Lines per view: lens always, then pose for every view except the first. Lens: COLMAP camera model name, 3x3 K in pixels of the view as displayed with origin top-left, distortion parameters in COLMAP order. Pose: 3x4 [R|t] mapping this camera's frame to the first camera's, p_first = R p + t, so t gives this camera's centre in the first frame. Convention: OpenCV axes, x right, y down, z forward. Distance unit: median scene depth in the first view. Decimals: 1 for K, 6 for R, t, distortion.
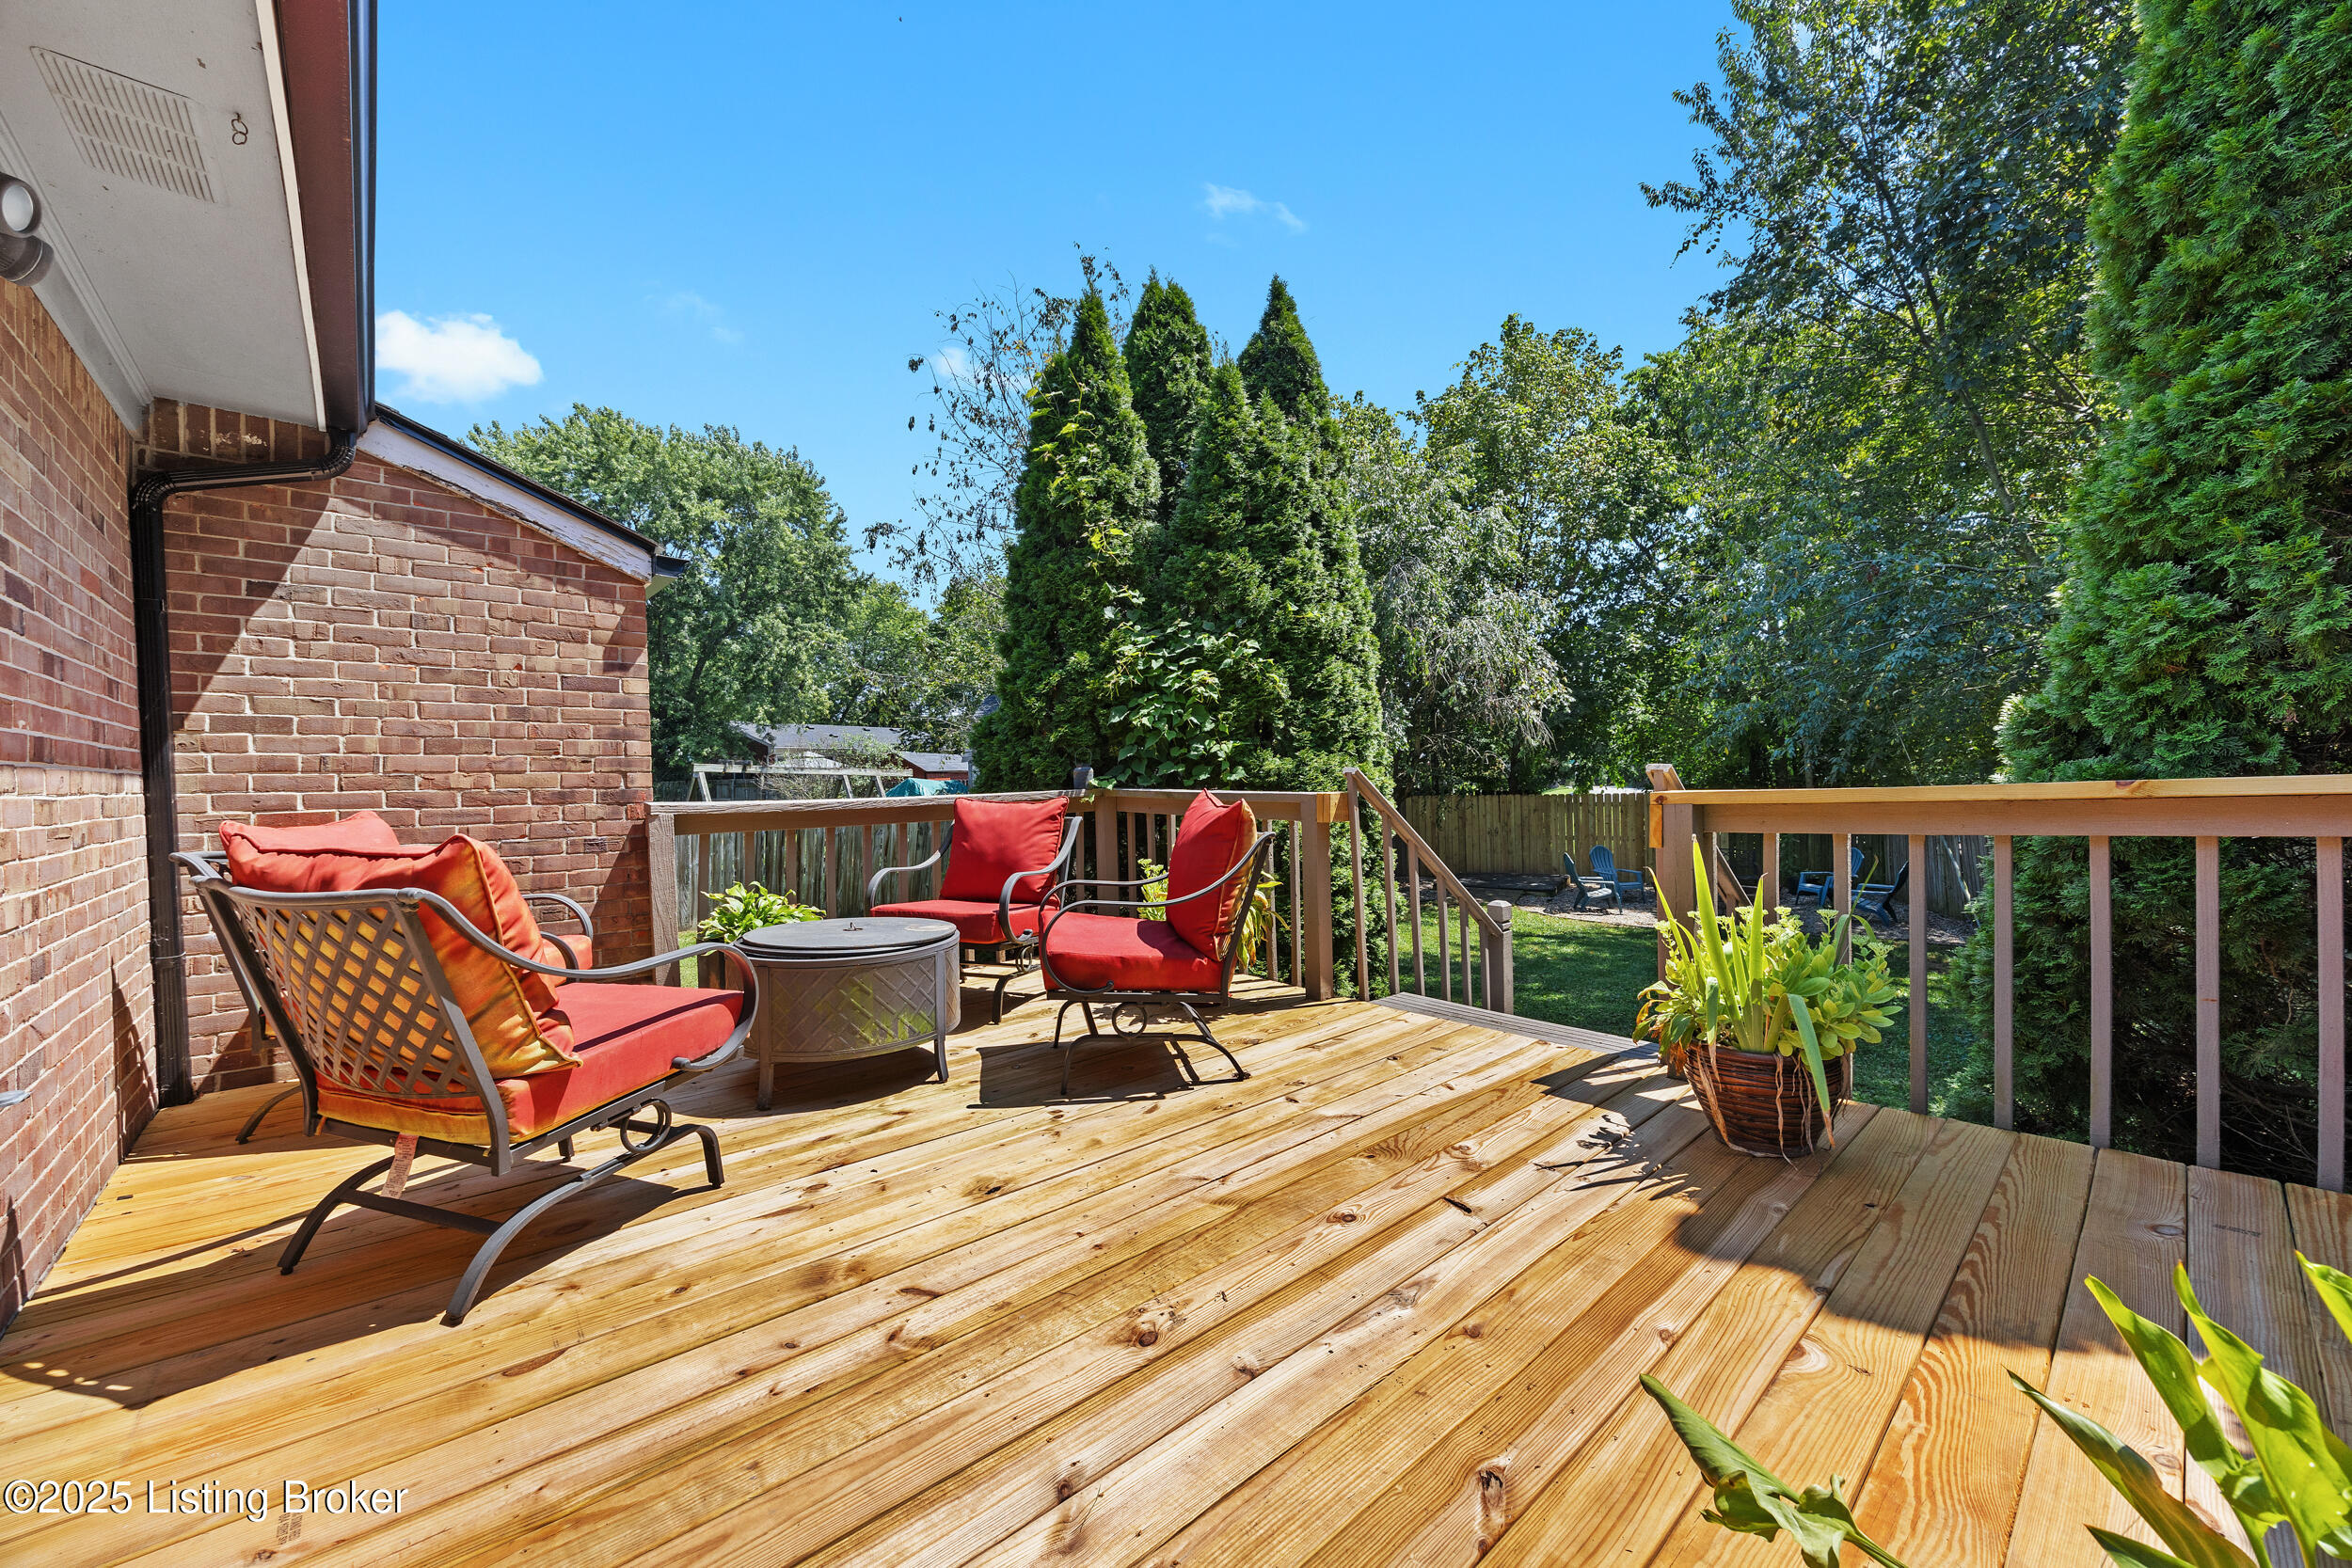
lens RADIAL K [[902.8, 0, 1180.9], [0, 902.8, 780.9], [0, 0, 1]] dist [-0.000901, -0.000333]
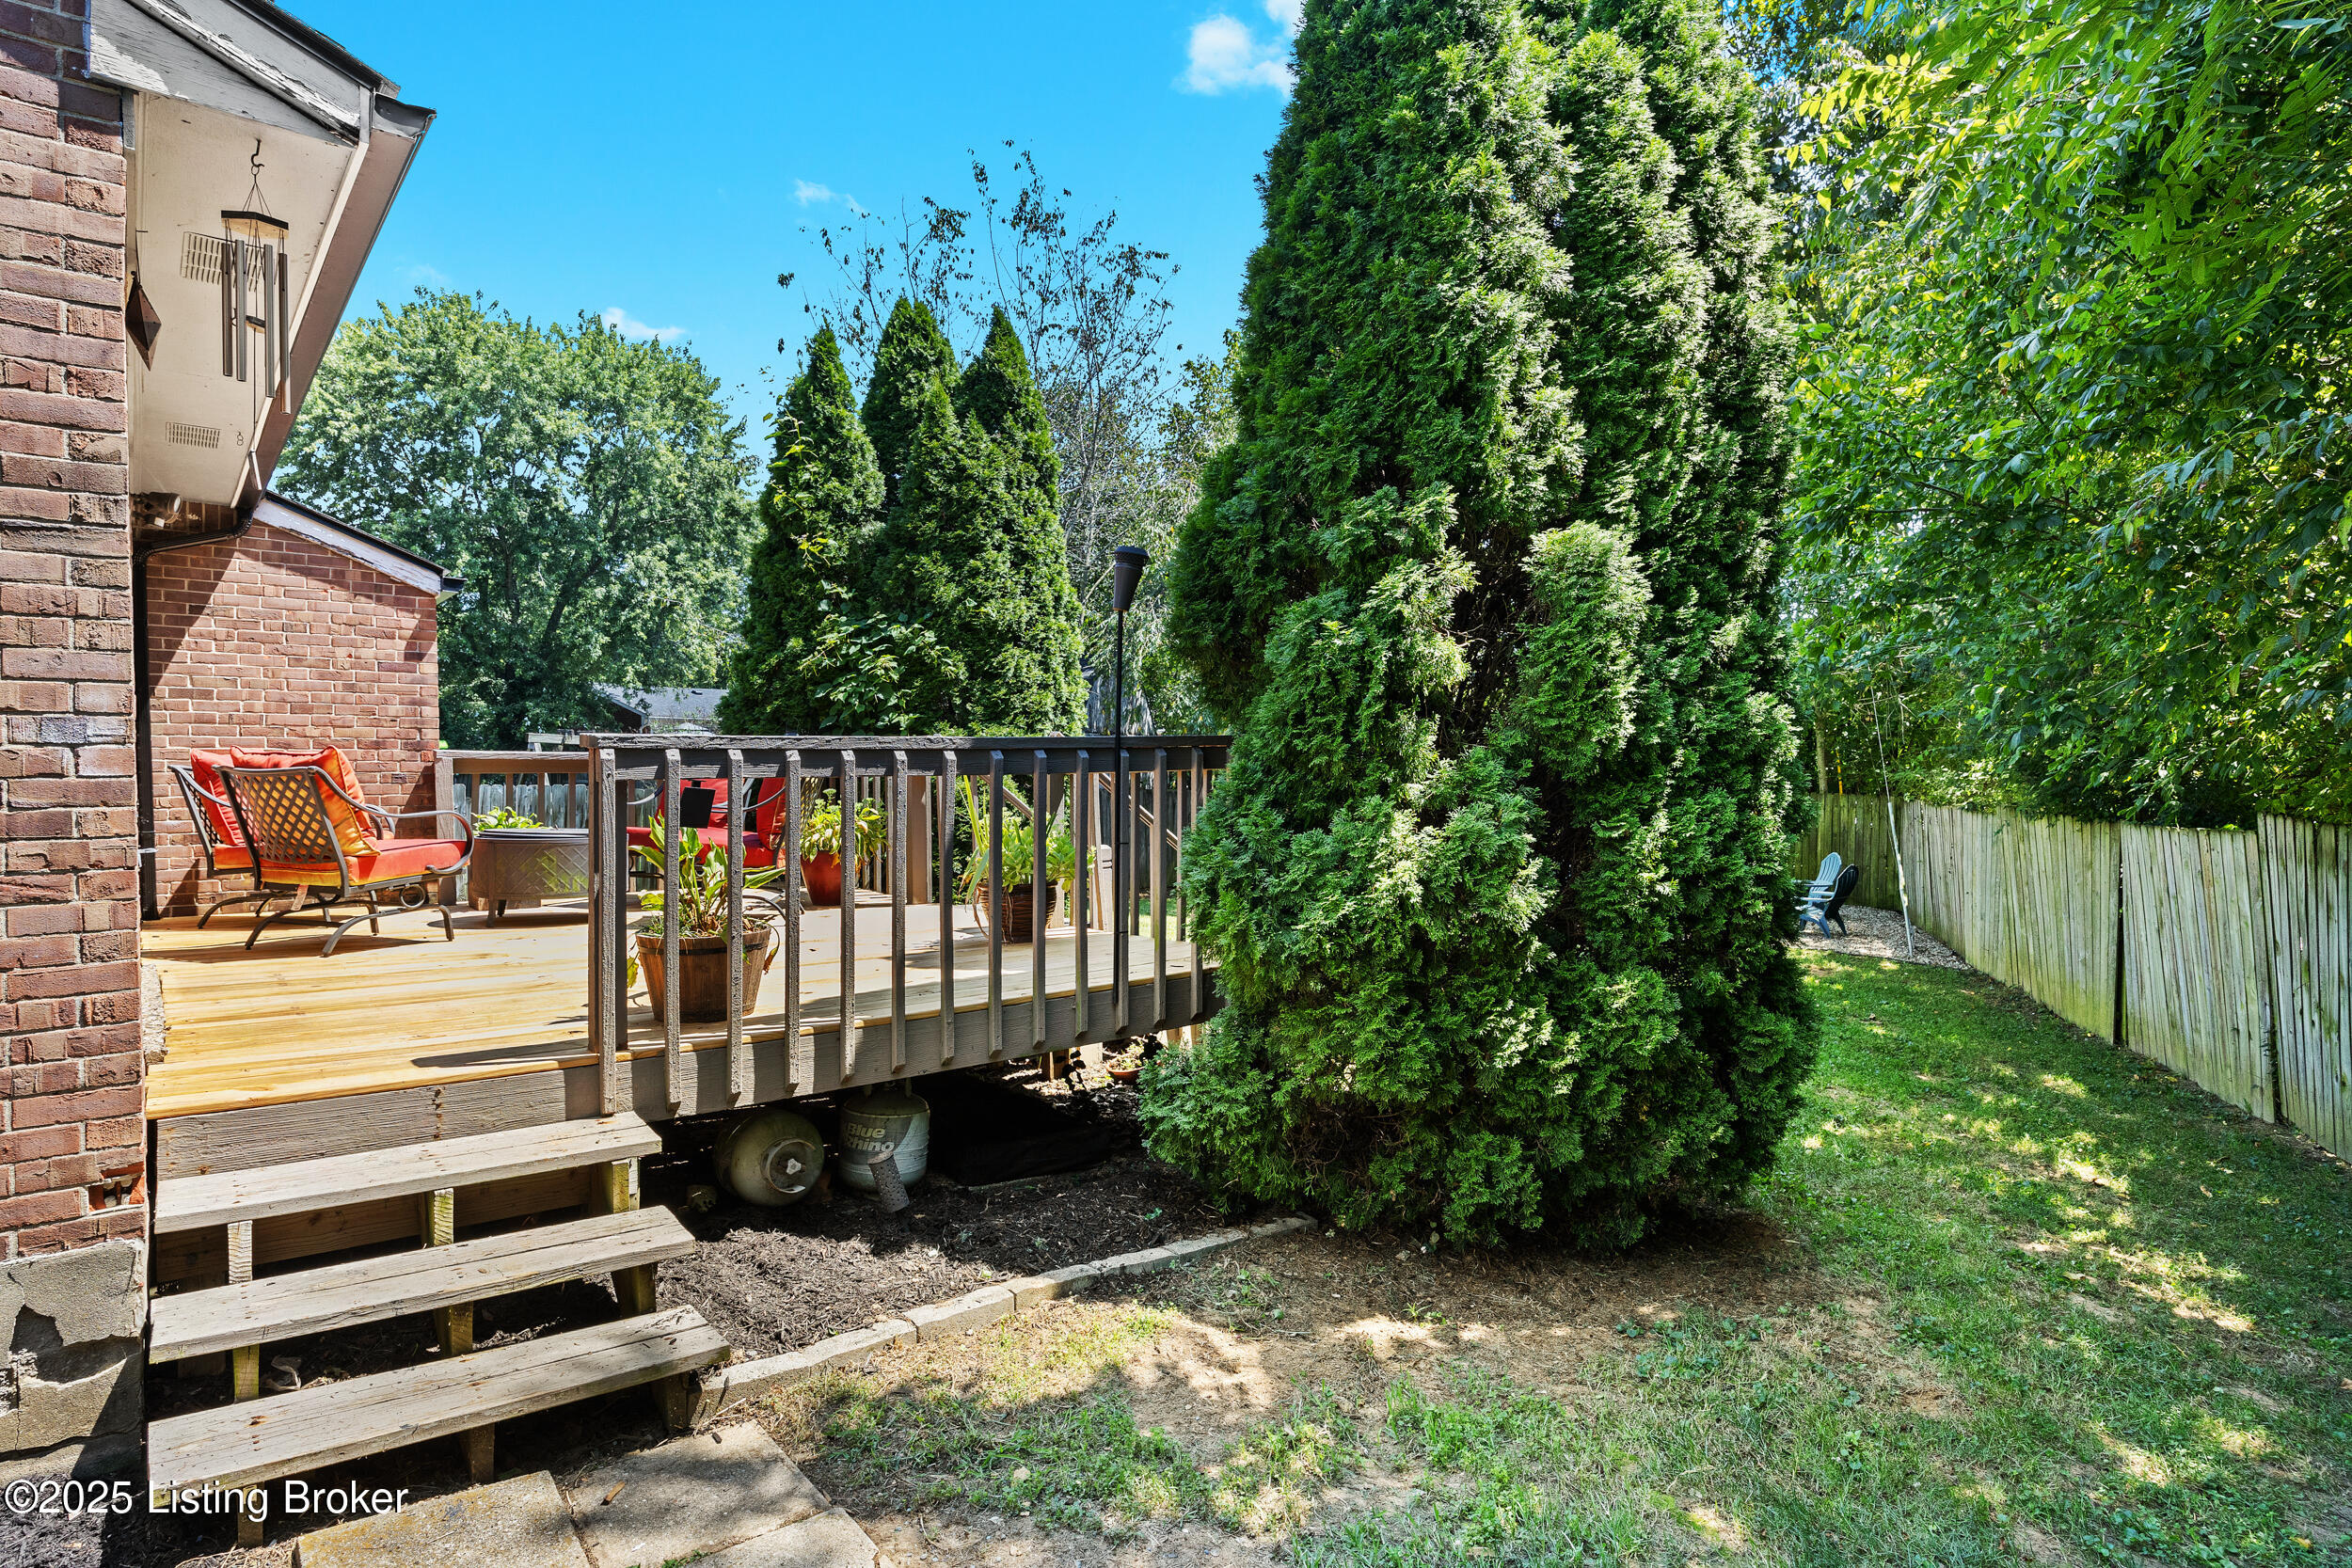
lens RADIAL K [[1285.0, 0, 1184.9], [0, 1285.0, 787.7], [0, 0, 1]] dist [-0.002889, 0.000821]
pose [[0.998735, 0.017383, -0.047176, 0.689463], [-0.016860, 0.999792, 0.011461, 0.039944], [0.047365, -0.010652, 0.998821, -0.973220]]
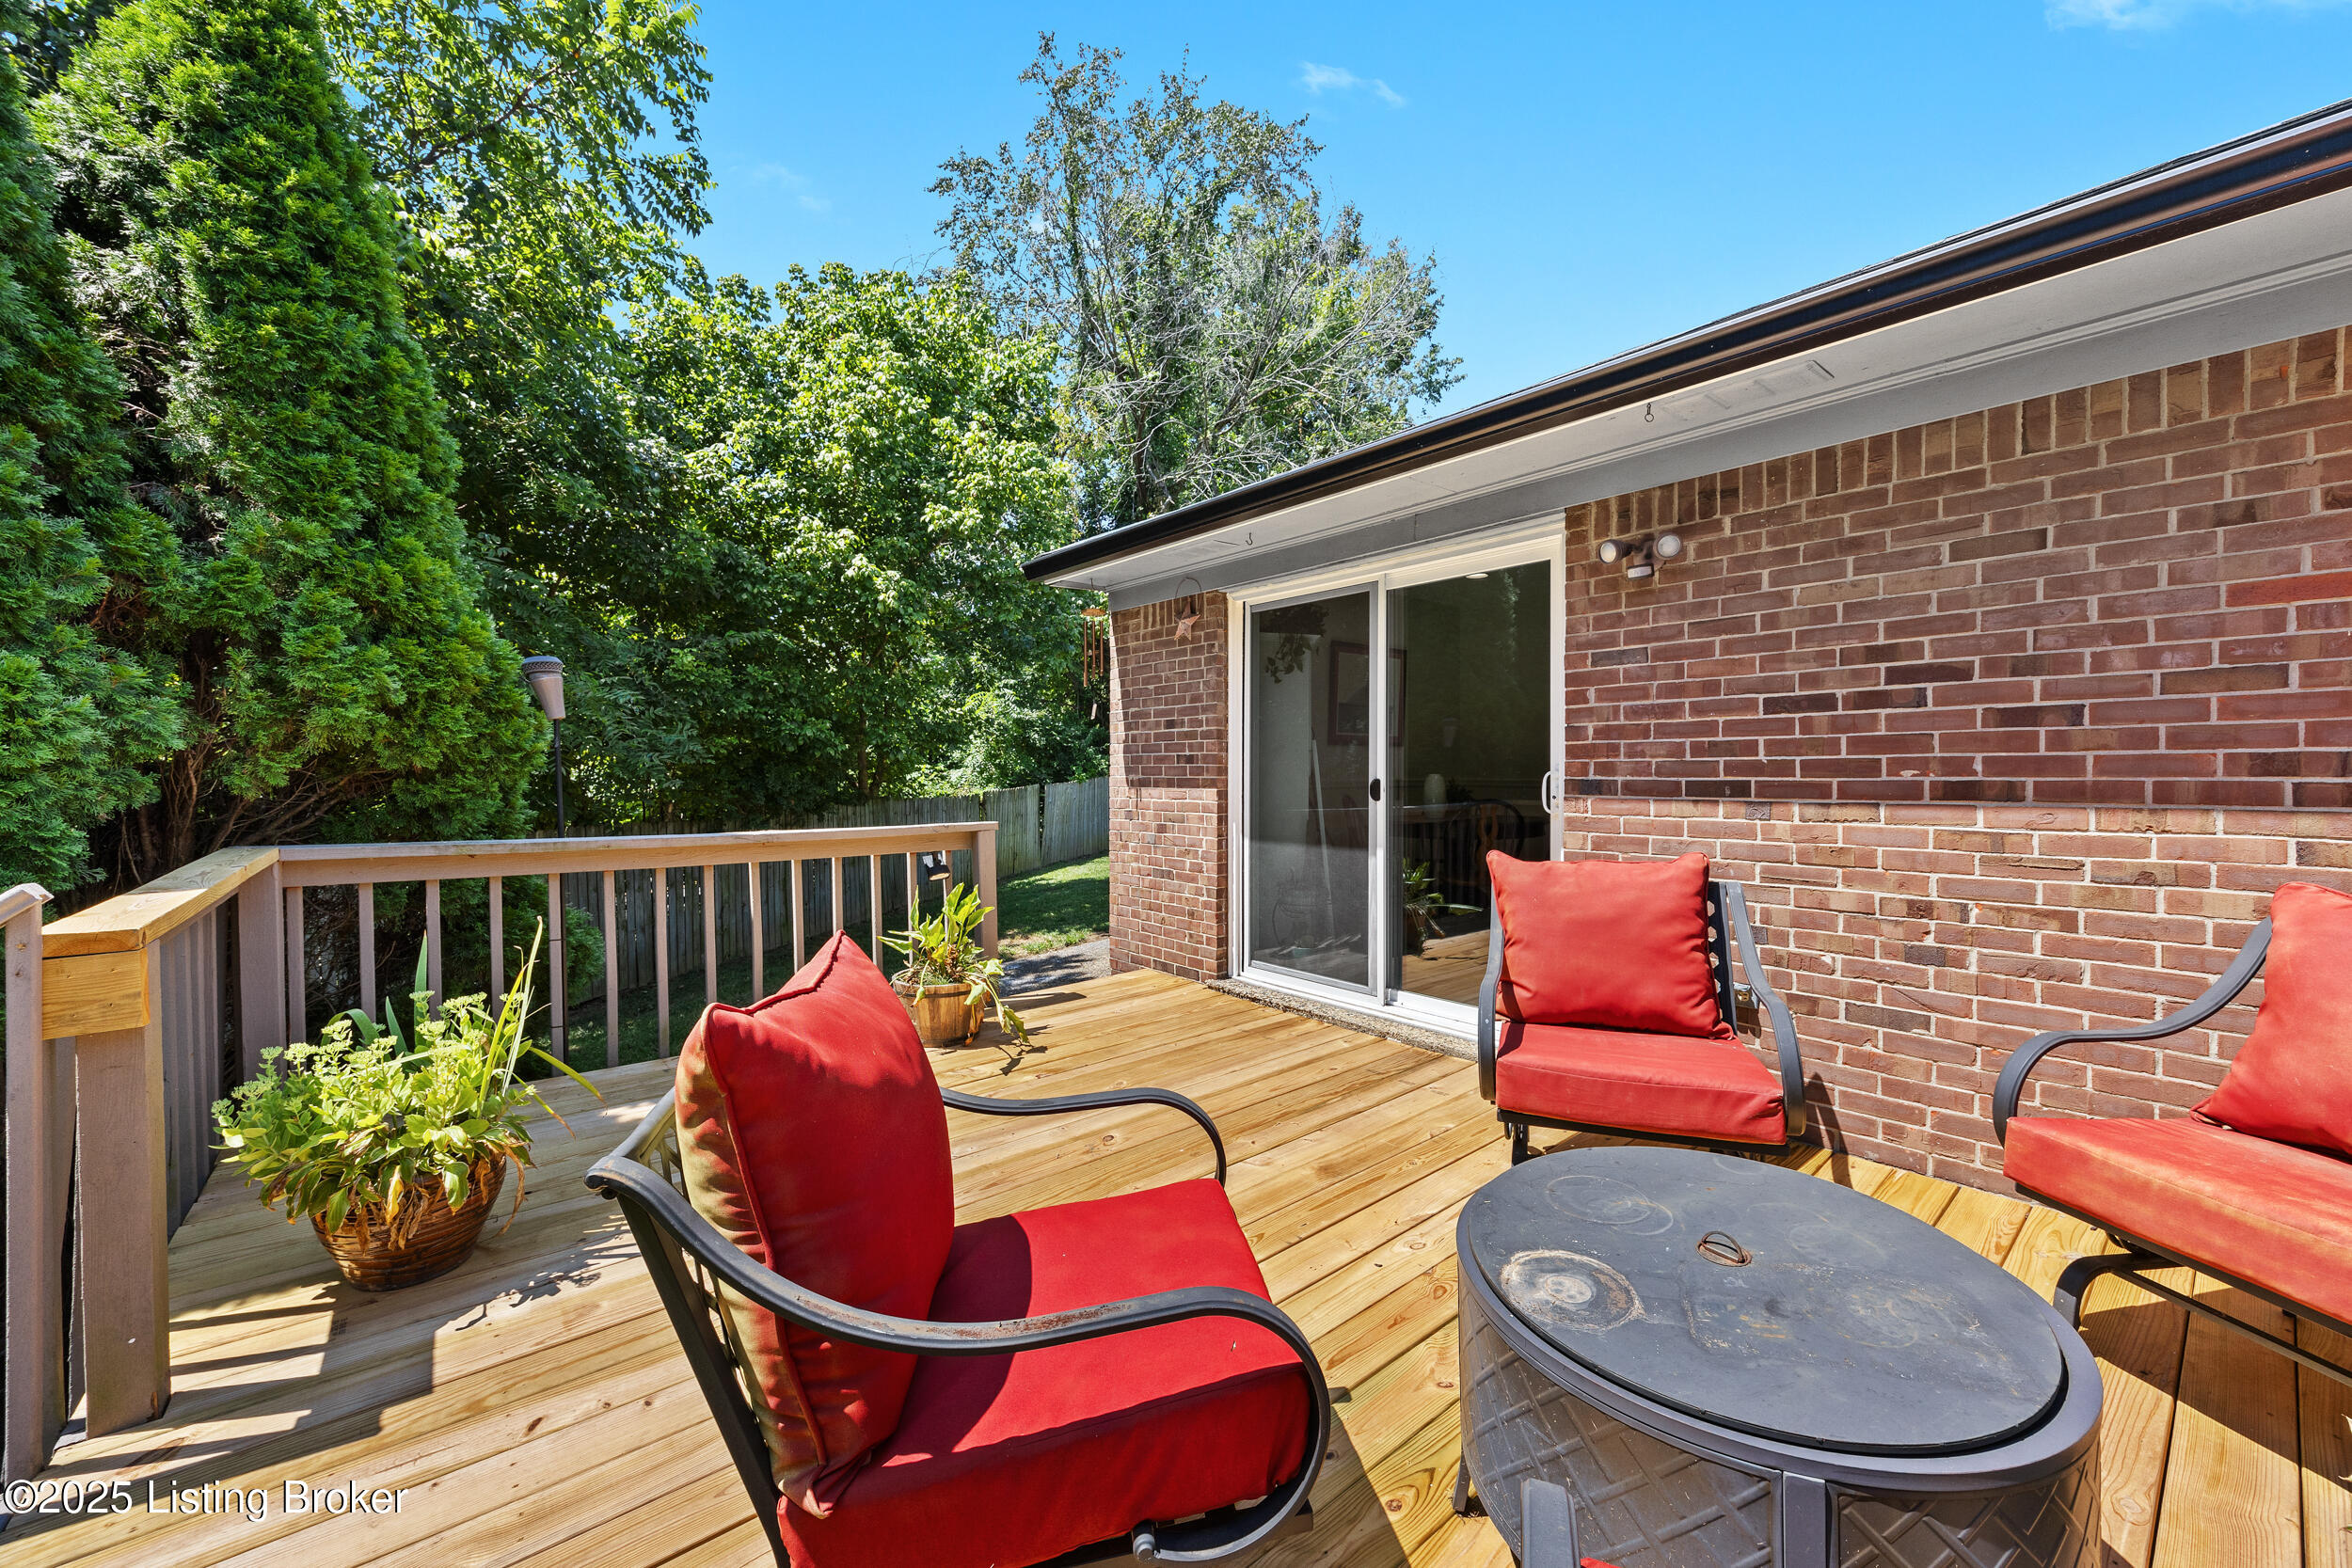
lens RADIAL K [[894.8, 0, 1175.5], [0, 894.8, 769.8], [0, 0, 1]] dist [0.000916, -0.000115]
pose [[-0.998525, 0.036673, 0.040044, -0.128453], [0.037110, 0.999259, 0.010224, -0.062830], [-0.039639, 0.011695, -0.999146, 1.211351]]
